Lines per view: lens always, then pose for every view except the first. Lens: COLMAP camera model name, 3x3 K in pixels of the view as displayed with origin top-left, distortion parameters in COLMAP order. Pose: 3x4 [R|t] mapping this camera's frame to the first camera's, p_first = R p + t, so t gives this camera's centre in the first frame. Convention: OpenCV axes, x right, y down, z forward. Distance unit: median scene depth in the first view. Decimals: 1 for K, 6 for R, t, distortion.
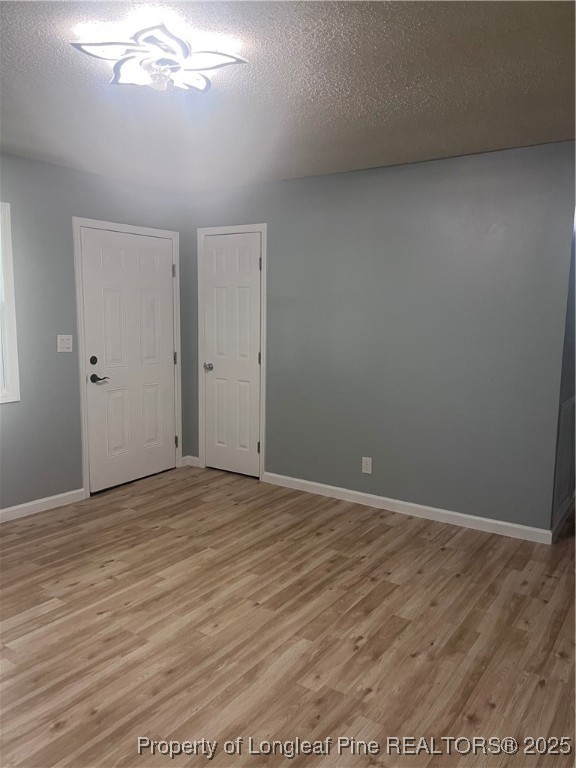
lens RADIAL K [[579.8, 0, 292.6], [0, 579.8, 386.5], [0, 0, 1]] dist [0.090957, -0.131437]
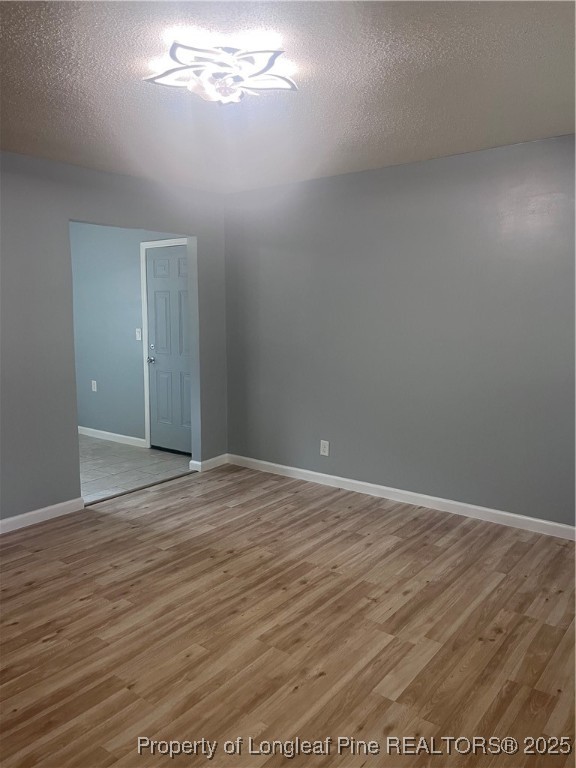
lens RADIAL K [[579.8, 0, 292.6], [0, 579.8, 386.5], [0, 0, 1]] dist [0.090957, -0.131437]
pose [[-0.998084, -0.016748, 0.059570, -0.360735], [-0.000931, 0.966632, 0.256166, -0.245659], [-0.061873, 0.255619, -0.964796, 1.871509]]
